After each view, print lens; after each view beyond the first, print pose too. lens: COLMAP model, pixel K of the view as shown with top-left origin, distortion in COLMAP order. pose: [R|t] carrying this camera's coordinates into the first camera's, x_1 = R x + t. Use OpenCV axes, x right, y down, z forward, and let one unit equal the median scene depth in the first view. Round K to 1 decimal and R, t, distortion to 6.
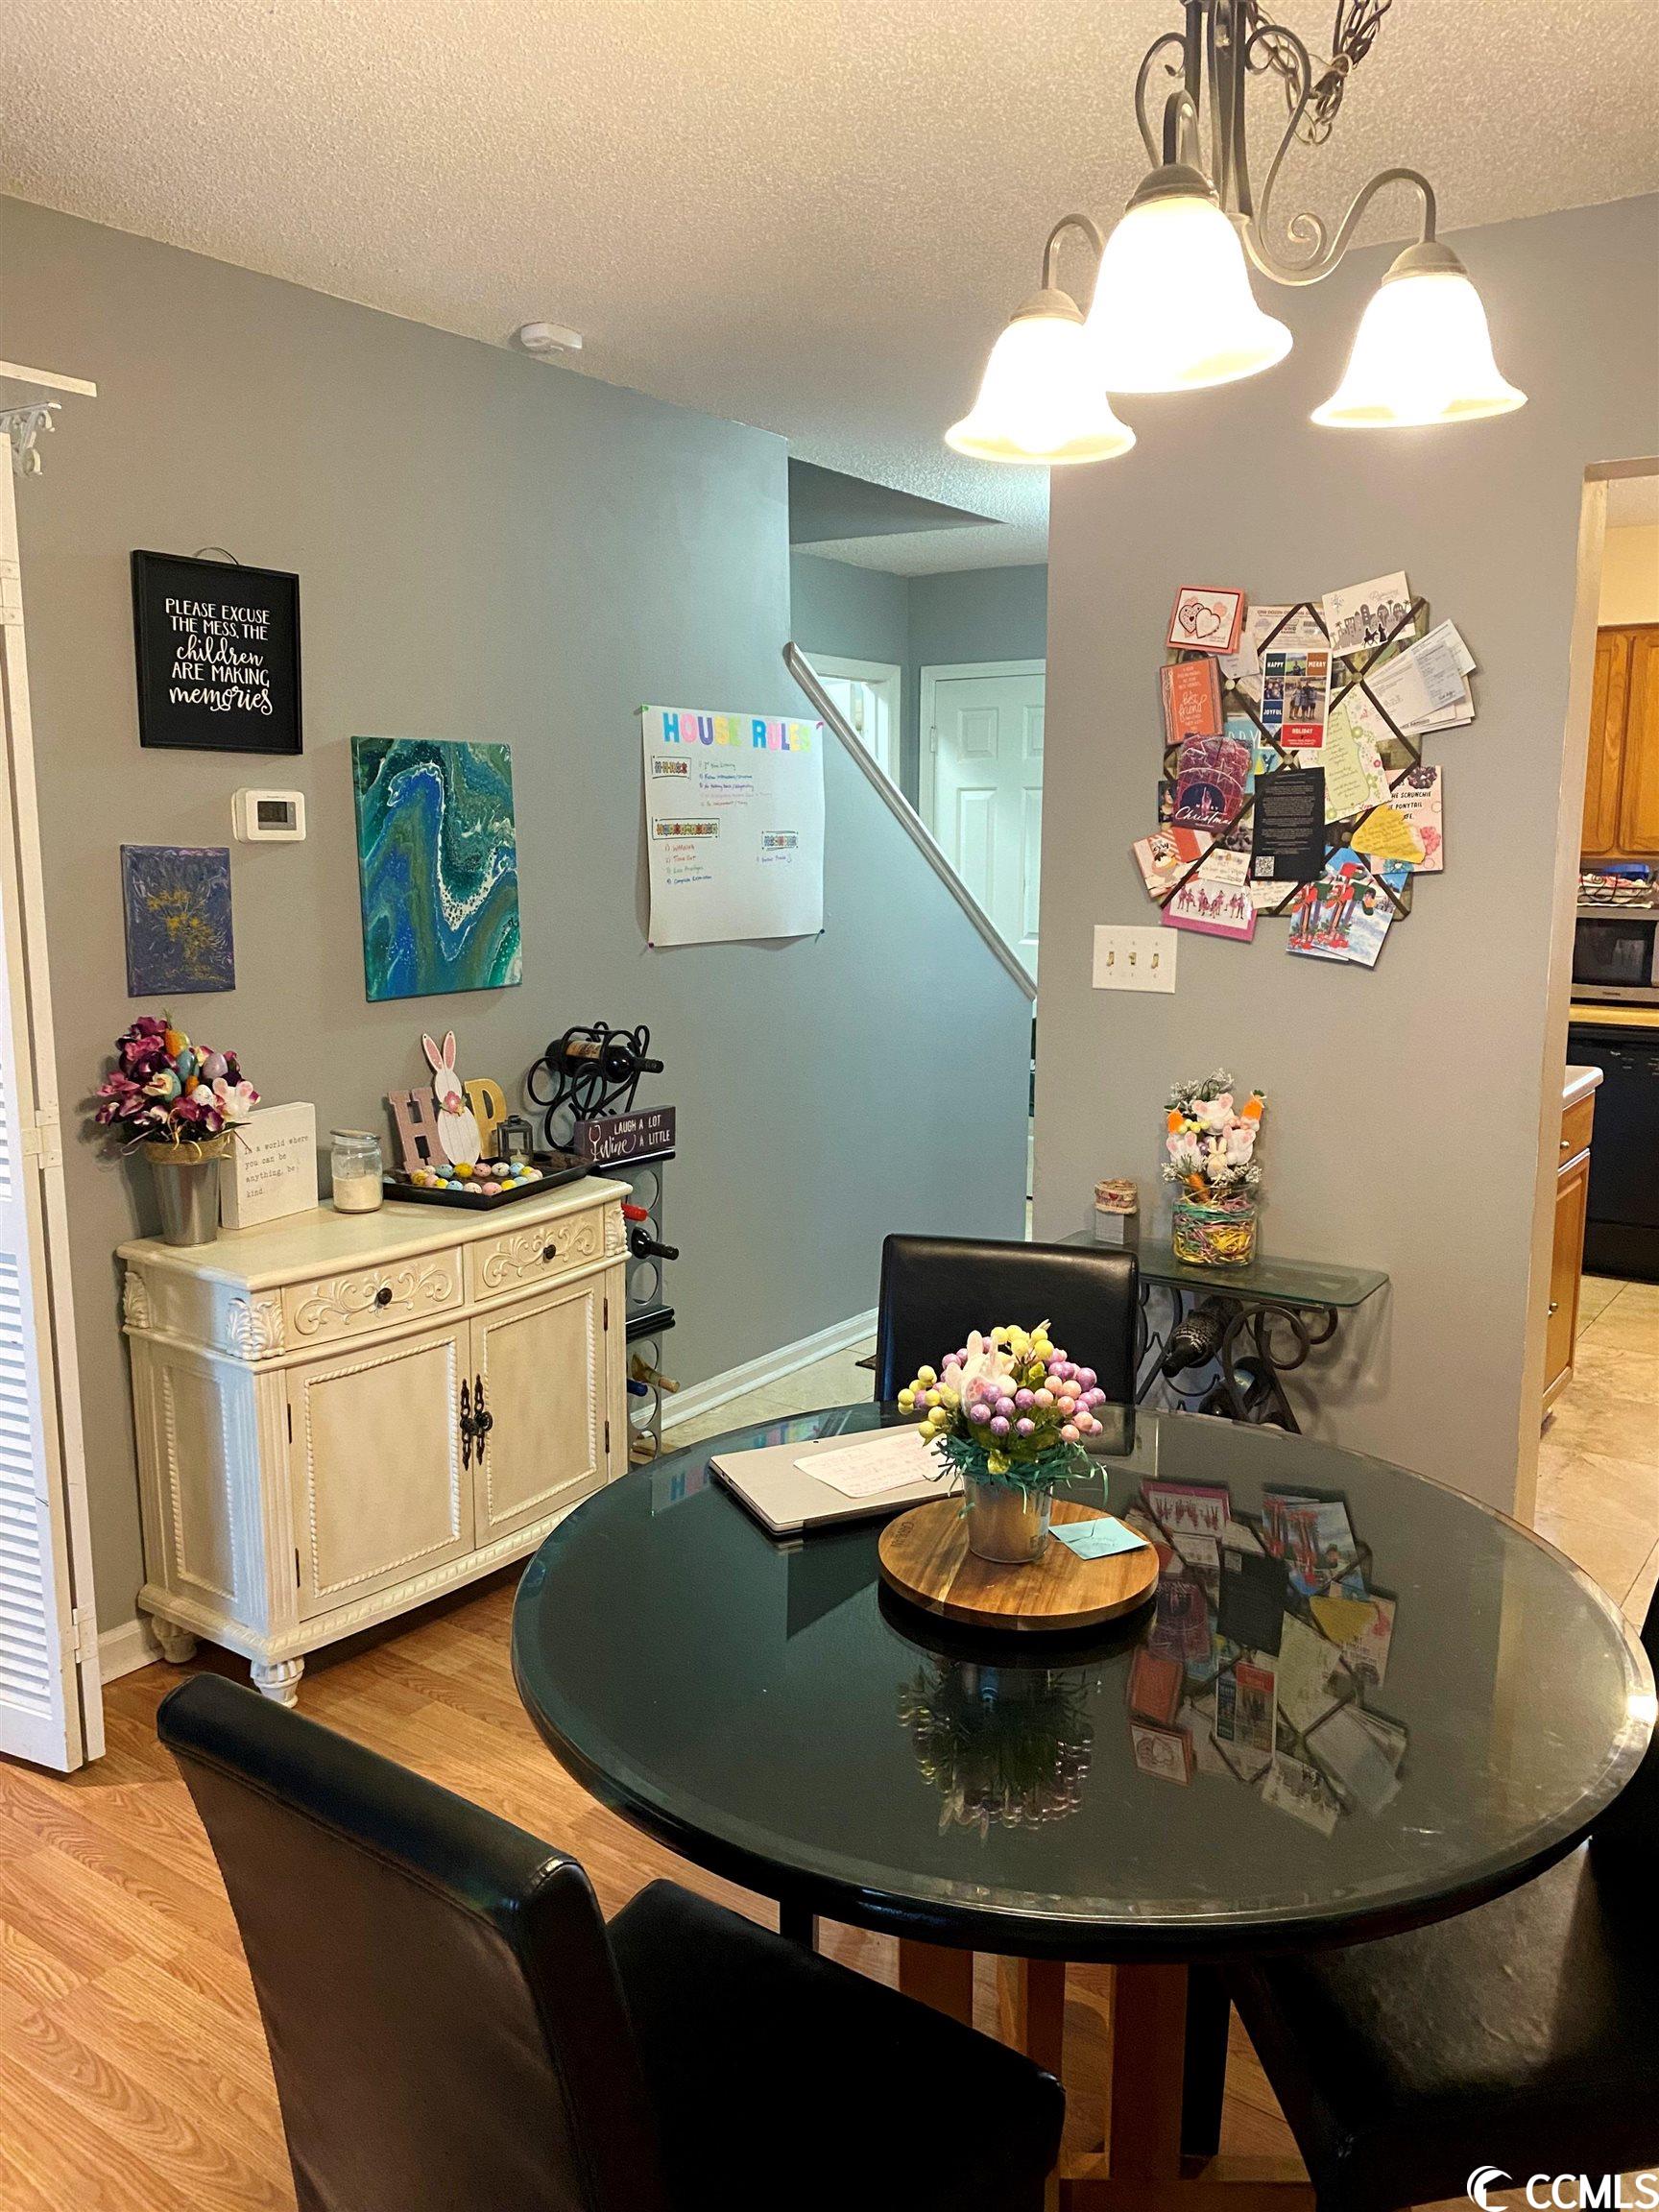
lens RADIAL K [[1679.9, 0, 829.3], [0, 1679.9, 1150.2], [0, 0, 1]] dist [0.042914, -0.053067]
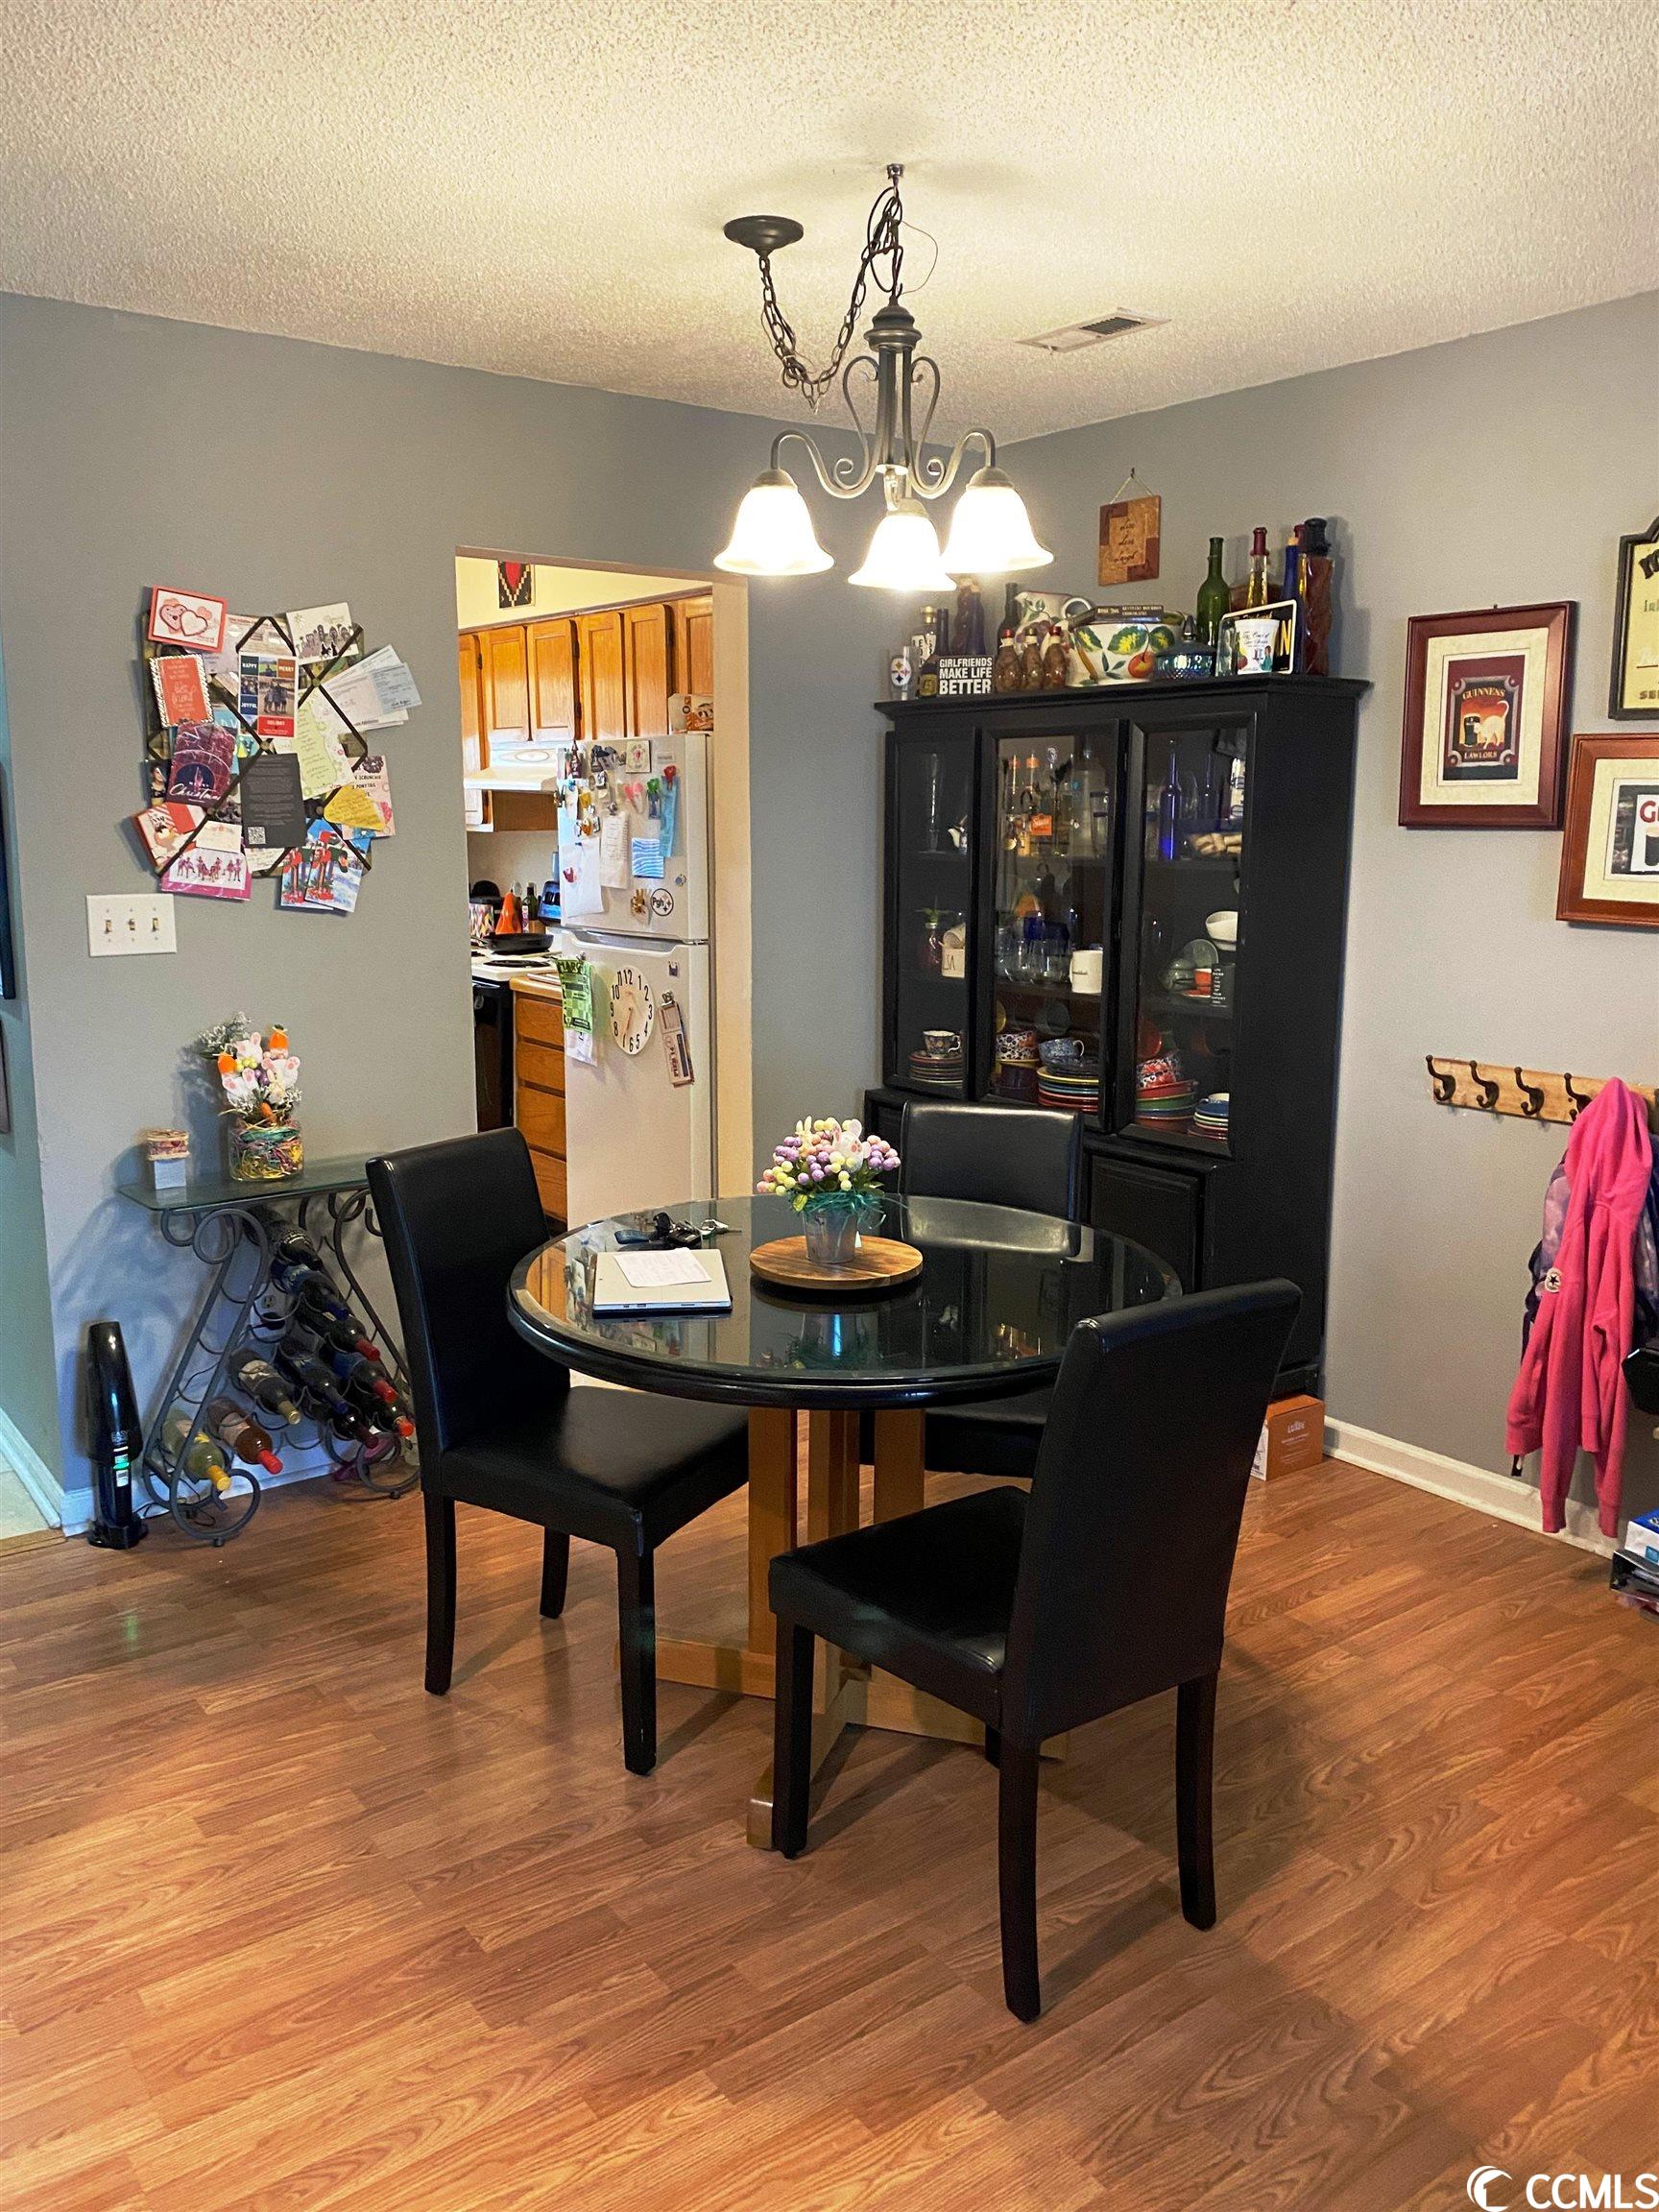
lens RADIAL K [[1679.9, 0, 849.1], [0, 1679.9, 1125.1], [0, 0, 1]] dist [0.042914, -0.053067]
pose [[0.308532, -0.183942, 0.933260, -0.767100], [0.182482, 0.974347, 0.131712, -0.052143], [-0.933546, 0.129666, 0.334183, 0.250208]]
